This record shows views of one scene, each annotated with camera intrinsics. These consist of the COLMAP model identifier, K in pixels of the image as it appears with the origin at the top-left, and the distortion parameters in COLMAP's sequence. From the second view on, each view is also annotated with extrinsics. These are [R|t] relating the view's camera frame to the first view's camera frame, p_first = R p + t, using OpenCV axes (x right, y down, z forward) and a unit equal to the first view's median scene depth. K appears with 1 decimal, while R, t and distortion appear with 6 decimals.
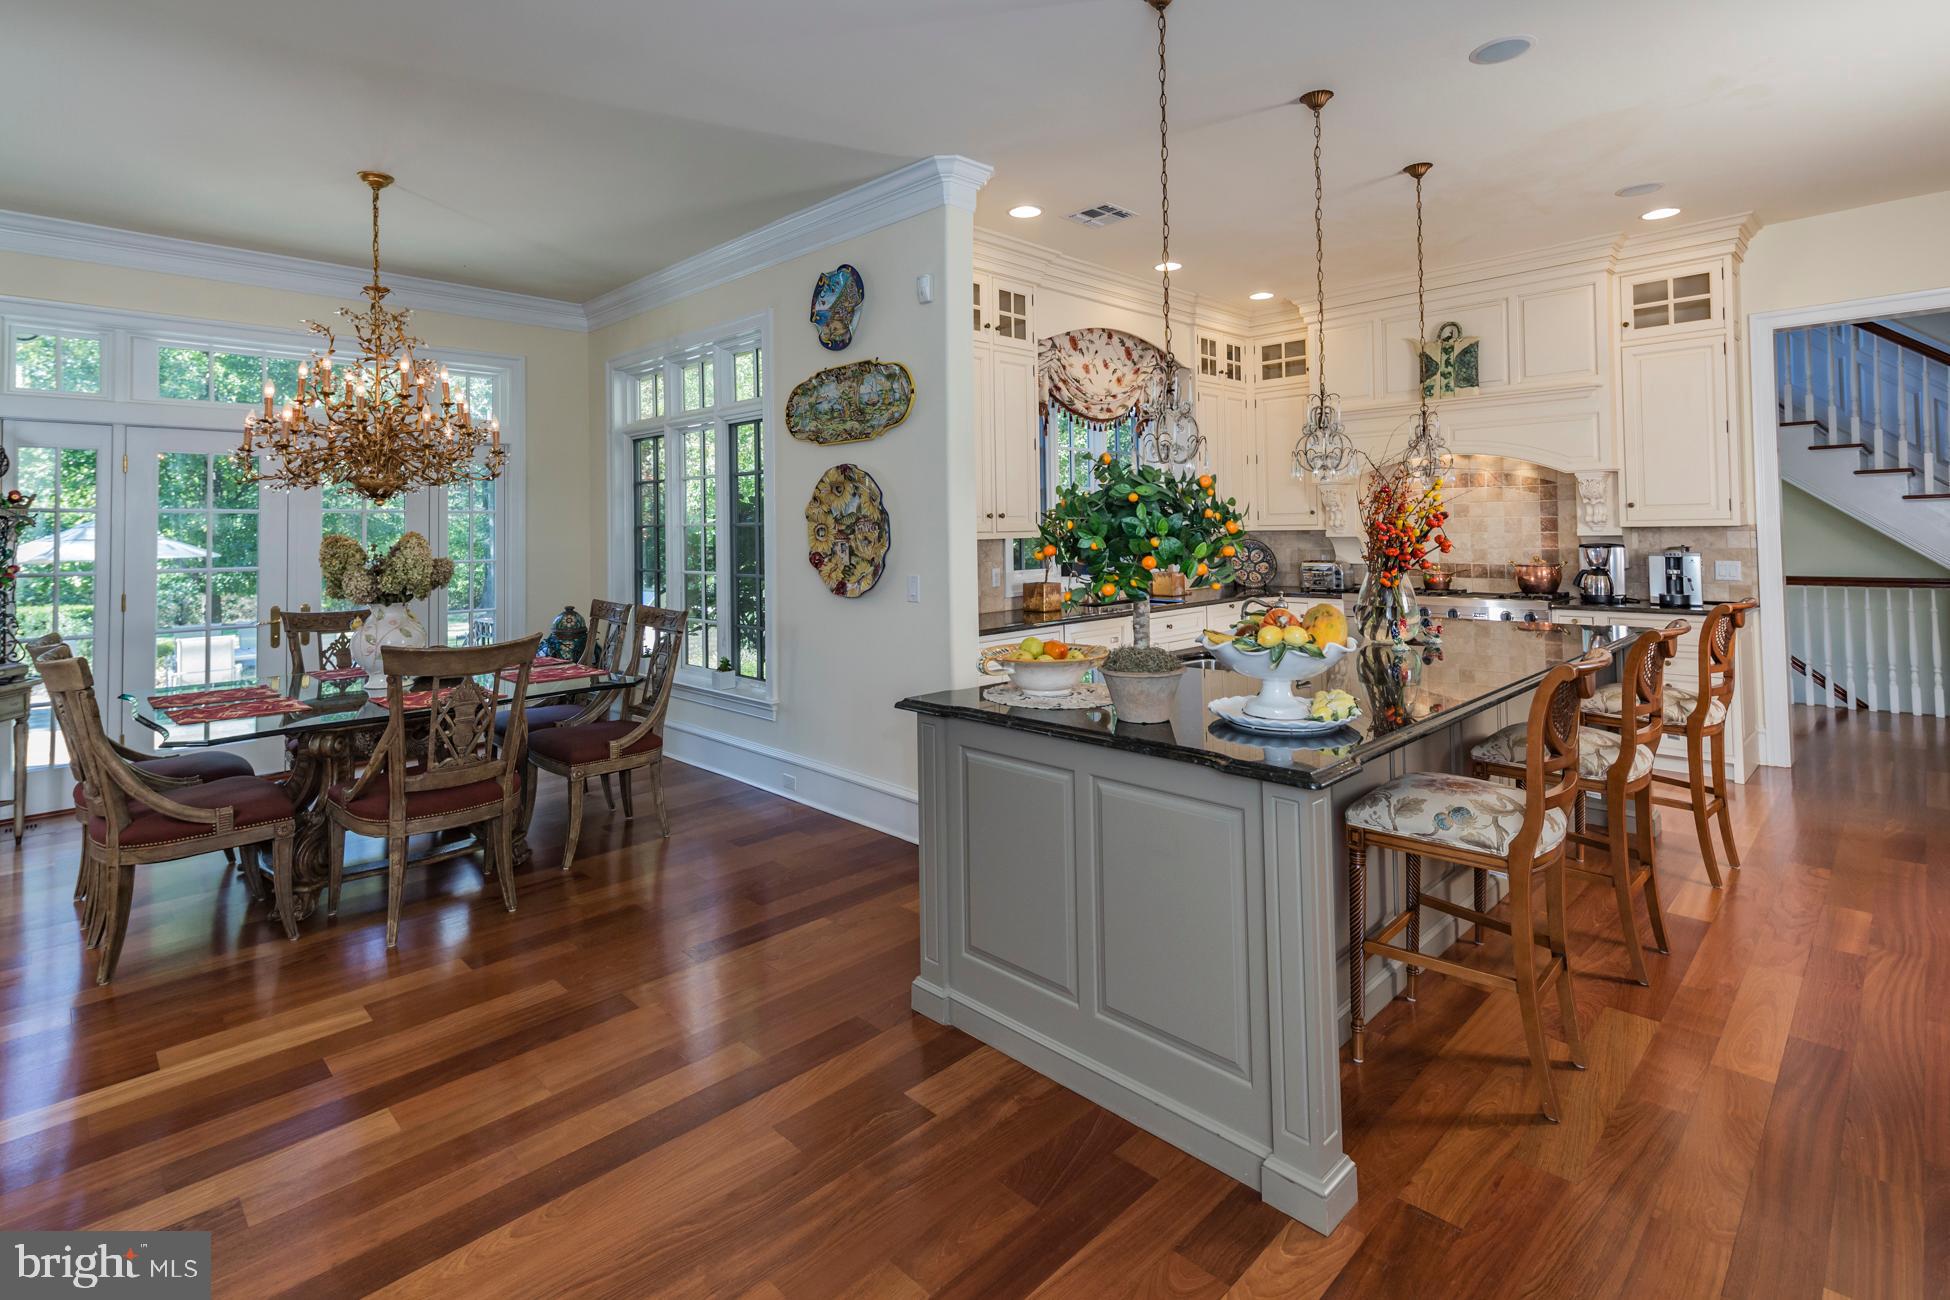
lens RADIAL K [[951.4, 0, 984.5], [0, 951.4, 514.6], [0, 0, 1]] dist [0.026743, -0.006938]
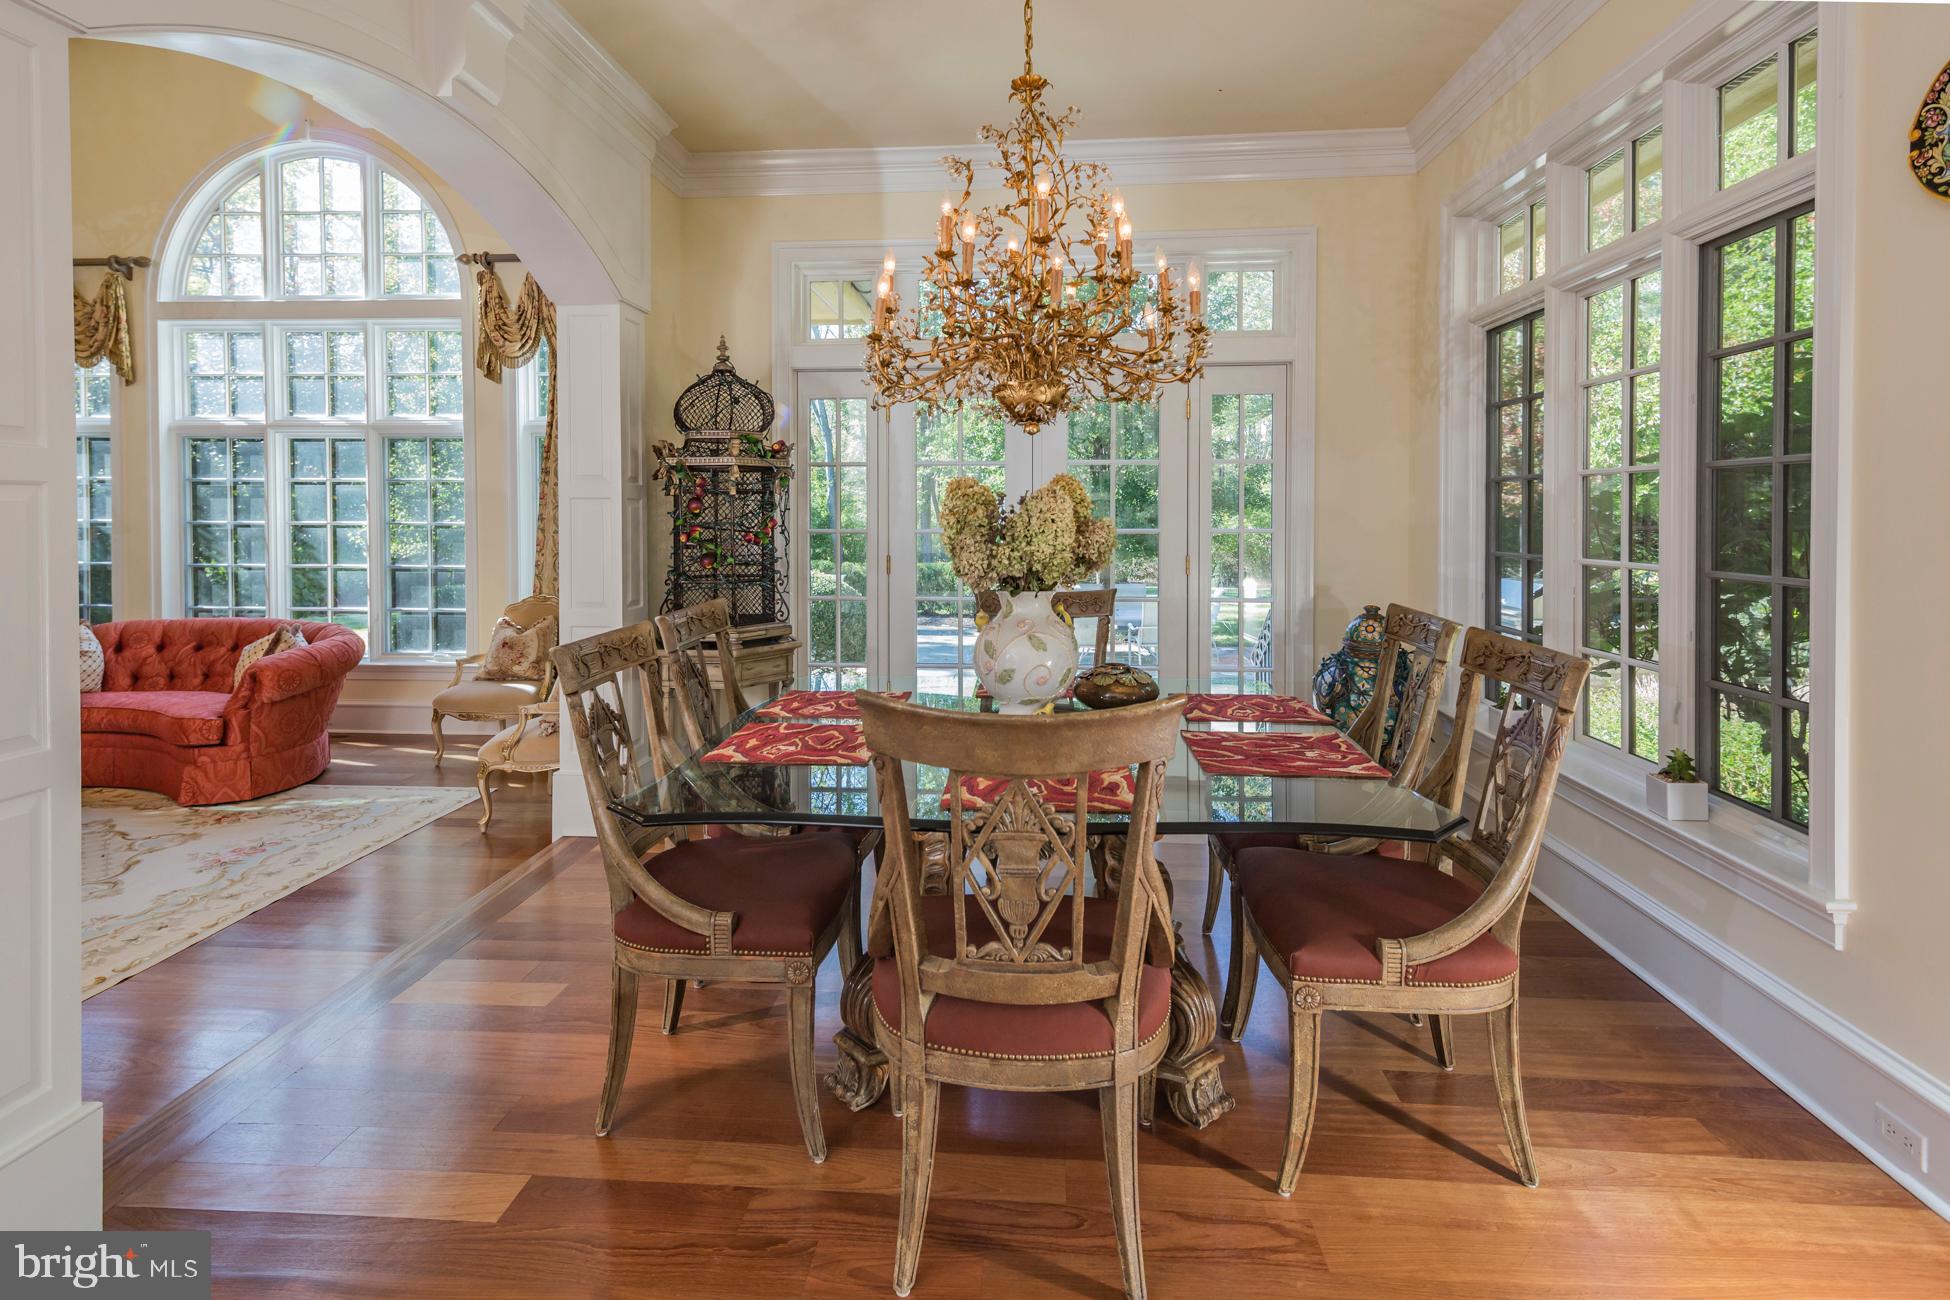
lens RADIAL K [[951.4, 0, 953.8], [0, 951.4, 534.2], [0, 0, 1]] dist [0.026743, -0.006938]
pose [[0.632591, 0.027338, -0.774003, -0.132719], [0.007704, 0.999105, 0.041585, 0.022577], [0.774447, -0.032269, 0.631815, 0.424410]]
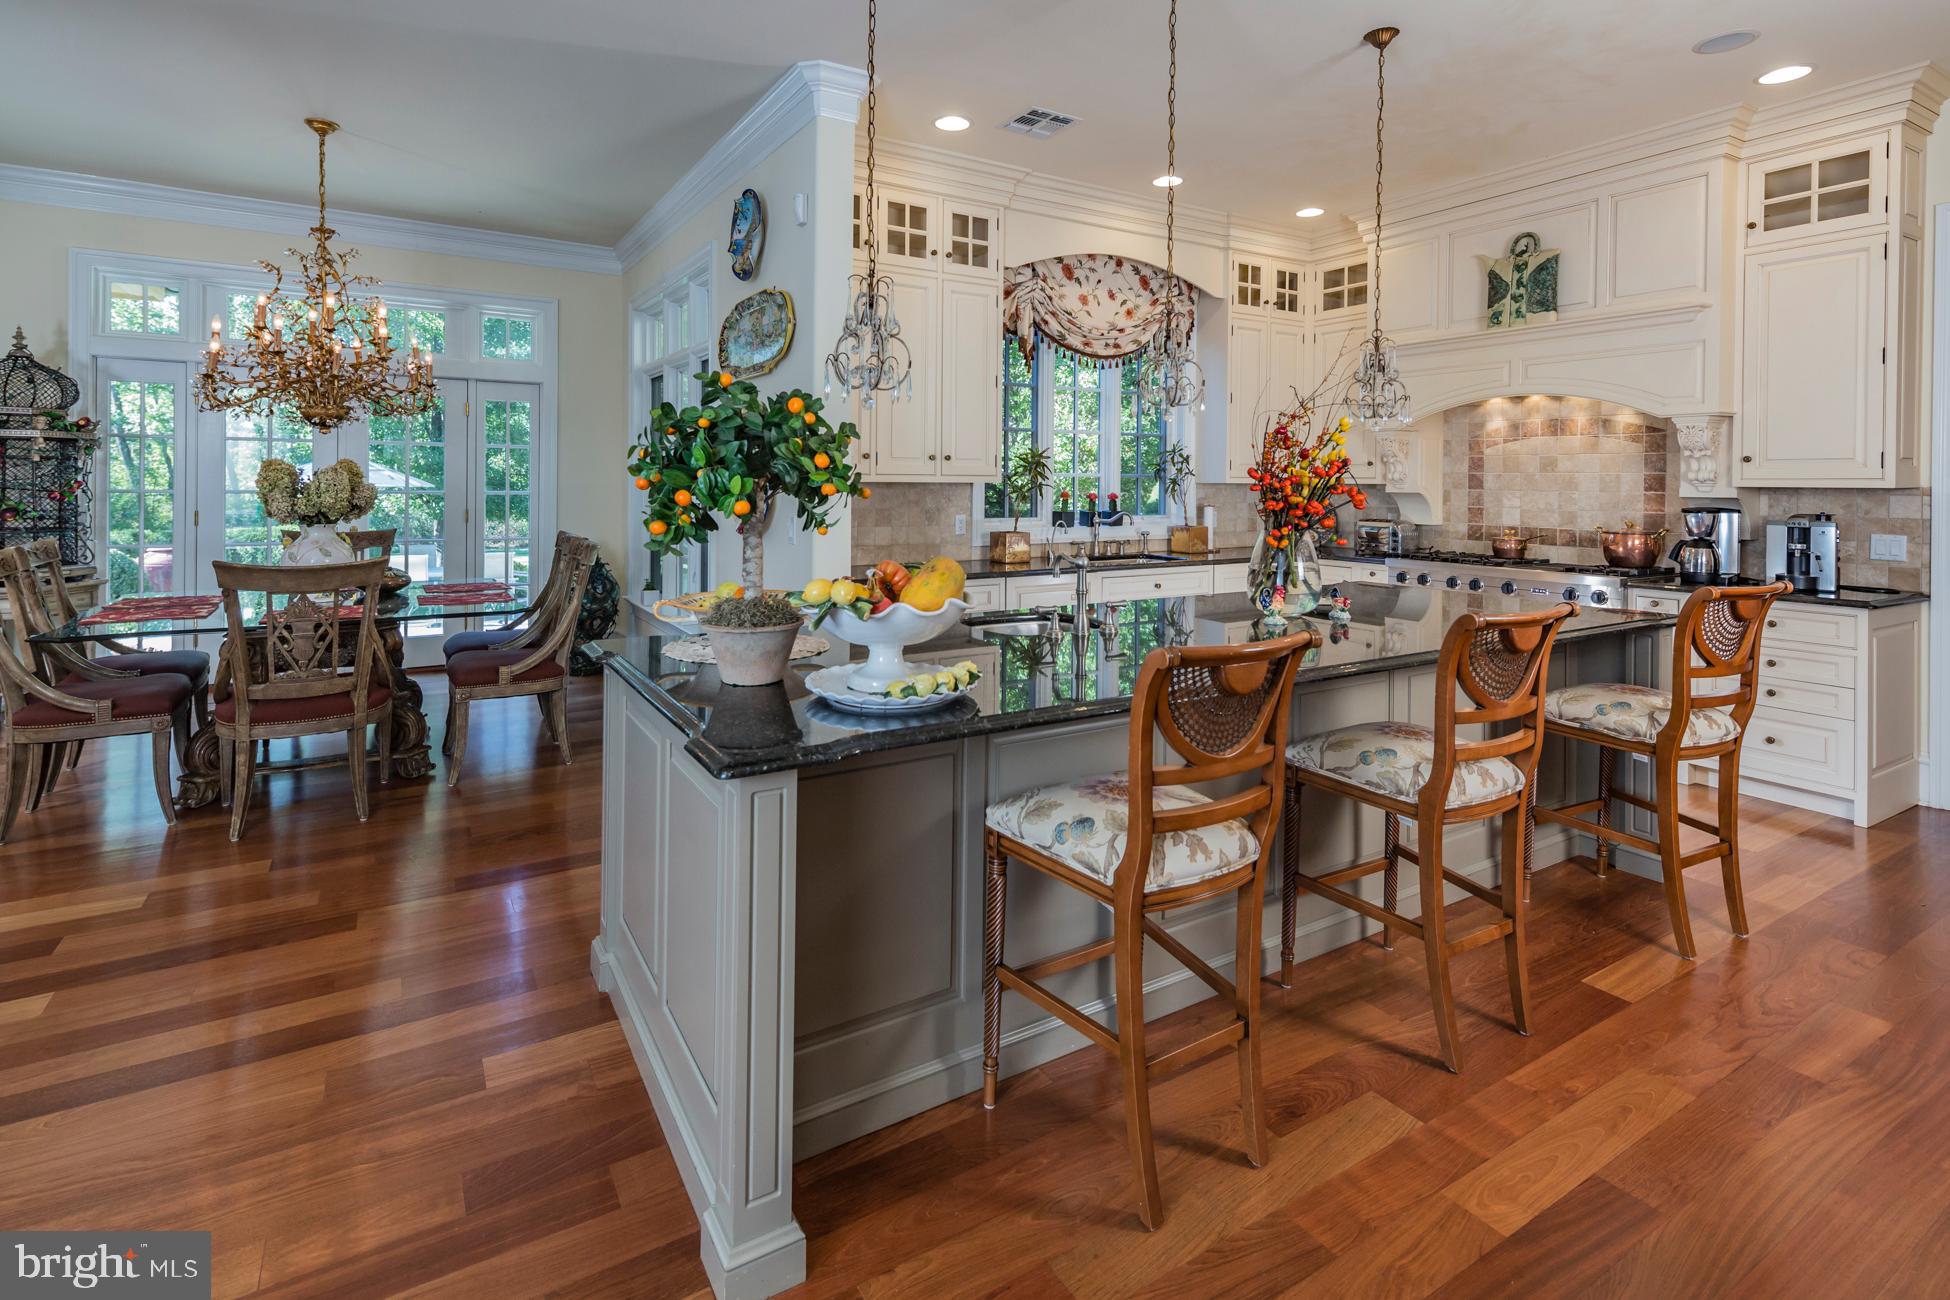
lens RADIAL K [[951.4, 0, 984.5], [0, 951.4, 496.5], [0, 0, 1]] dist [0.026743, -0.006938]
pose [[0.971651, 0.028510, -0.234693, 0.258076], [-0.020935, 0.999178, 0.034706, 0.005842], [0.235489, -0.028809, 0.971450, 0.095345]]
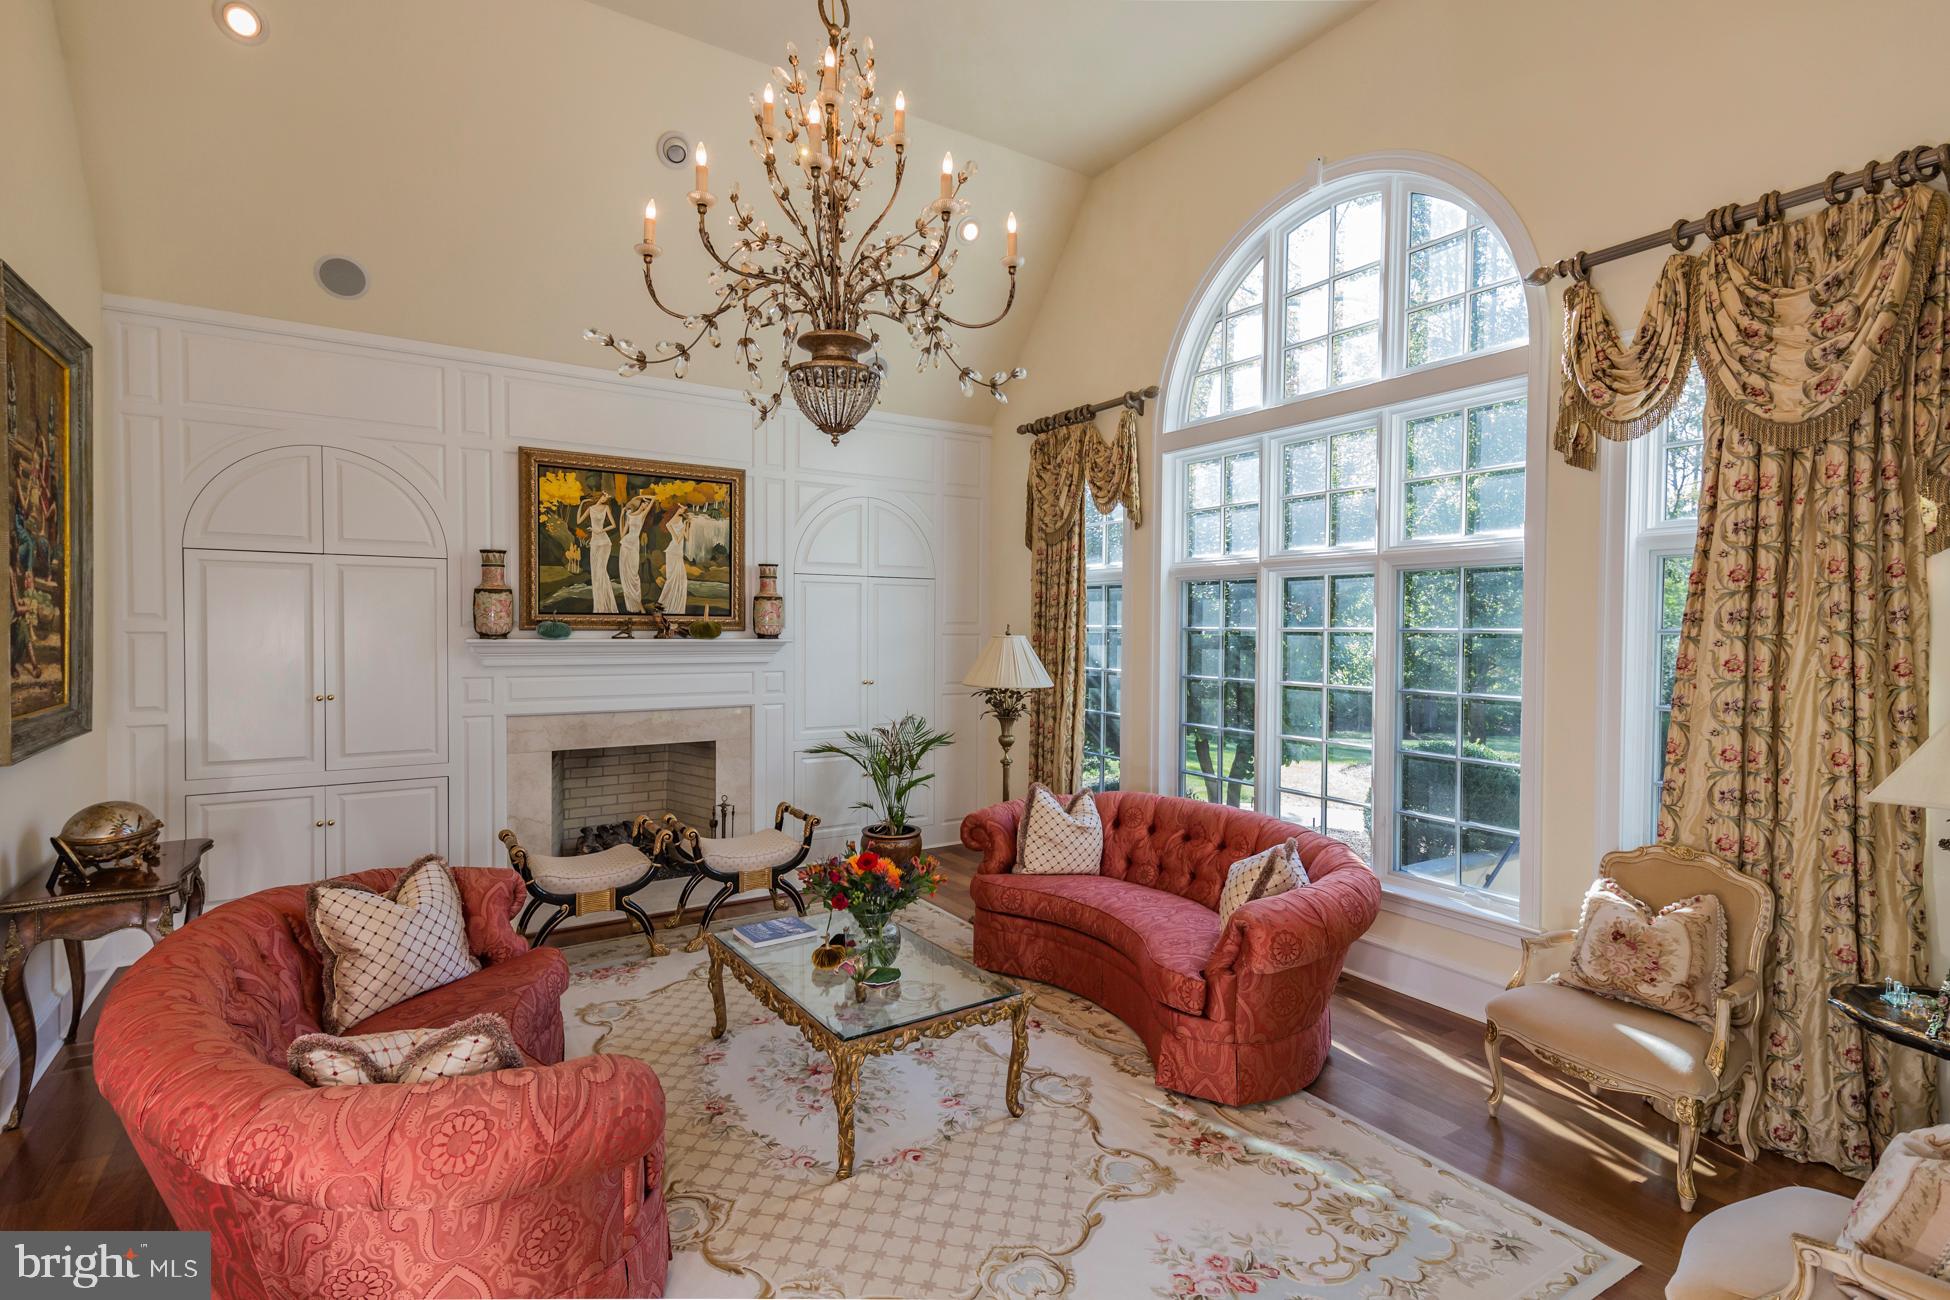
lens RADIAL K [[951.4, 0, 979.8], [0, 951.4, 652.8], [0, 0, 1]] dist [0.026743, -0.006938]
pose [[-0.209486, 0.031444, -0.977306, -0.627921], [0.016284, 0.999456, 0.028666, -0.013257], [0.977676, -0.009909, -0.209884, 0.449060]]
